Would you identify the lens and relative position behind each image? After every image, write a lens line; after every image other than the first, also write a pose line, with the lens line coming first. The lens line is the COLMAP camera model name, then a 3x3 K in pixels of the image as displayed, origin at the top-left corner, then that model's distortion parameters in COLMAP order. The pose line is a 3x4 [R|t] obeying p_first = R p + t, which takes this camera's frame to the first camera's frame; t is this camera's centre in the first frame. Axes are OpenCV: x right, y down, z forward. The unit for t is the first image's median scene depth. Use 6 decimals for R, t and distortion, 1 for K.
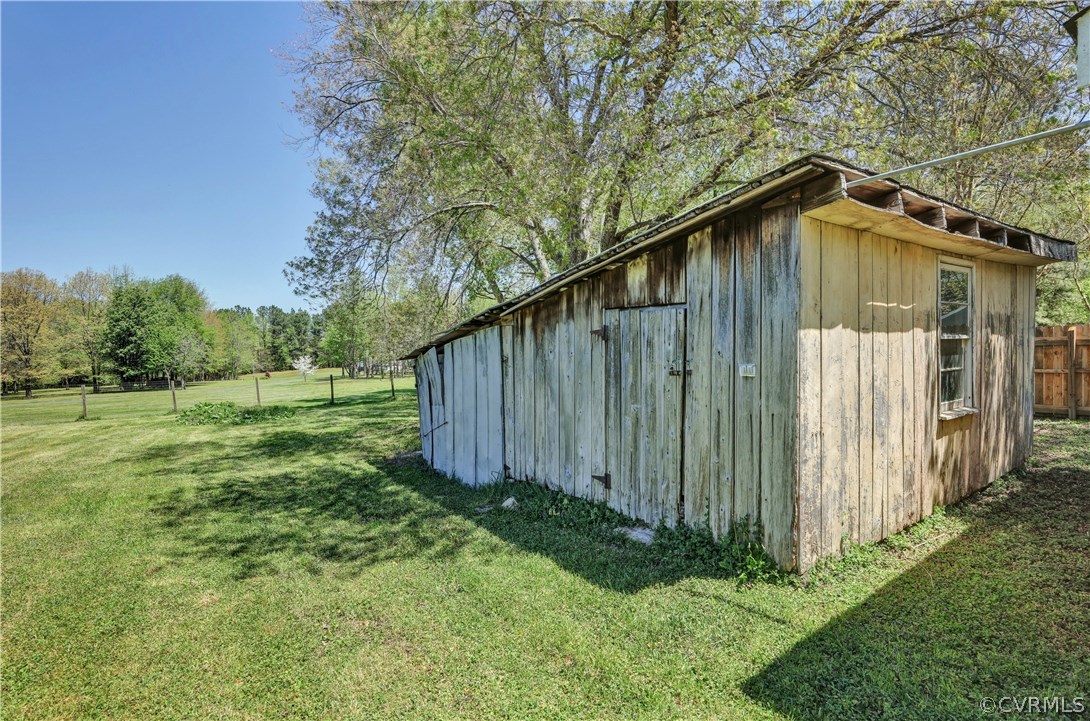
lens RADIAL K [[531.0, 0, 552.4], [0, 531.0, 351.7], [0, 0, 1]] dist [-0.004295, -0.001613]
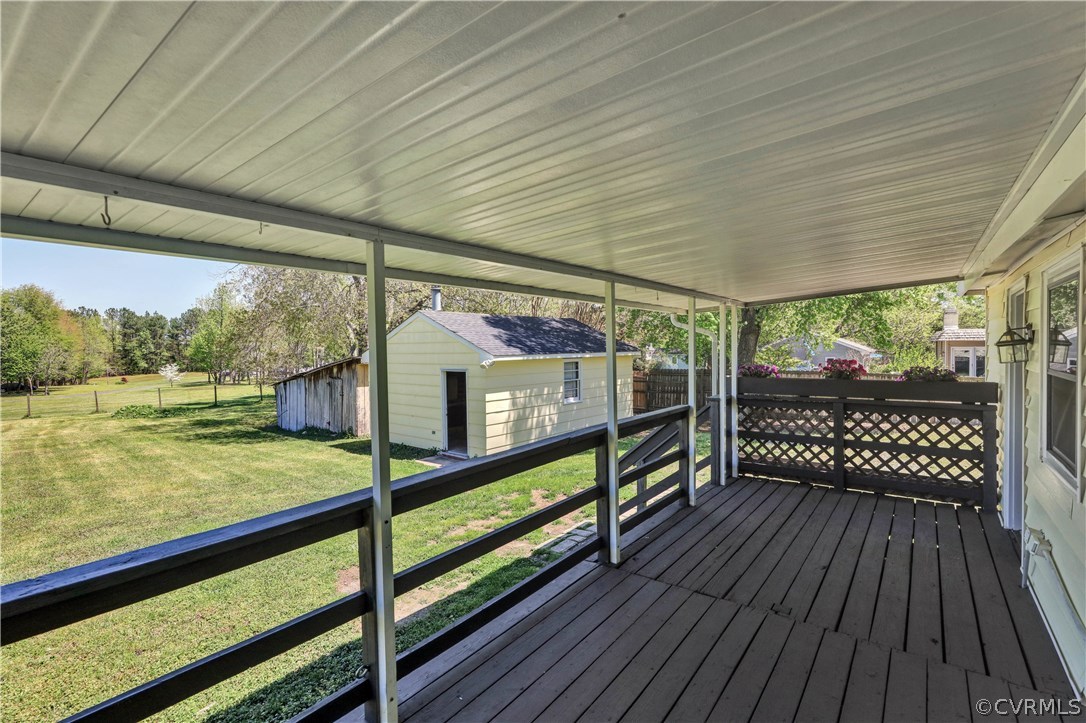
lens RADIAL K [[493.1, 0, 545.7], [0, 493.1, 356.0], [0, 0, 1]] dist [0.001947, 0.000249]
pose [[0.972238, 0.018586, 0.233253, 0.065102], [-0.017544, 0.999825, -0.006542, -0.020025], [-0.233334, 0.002268, 0.972394, -0.232993]]
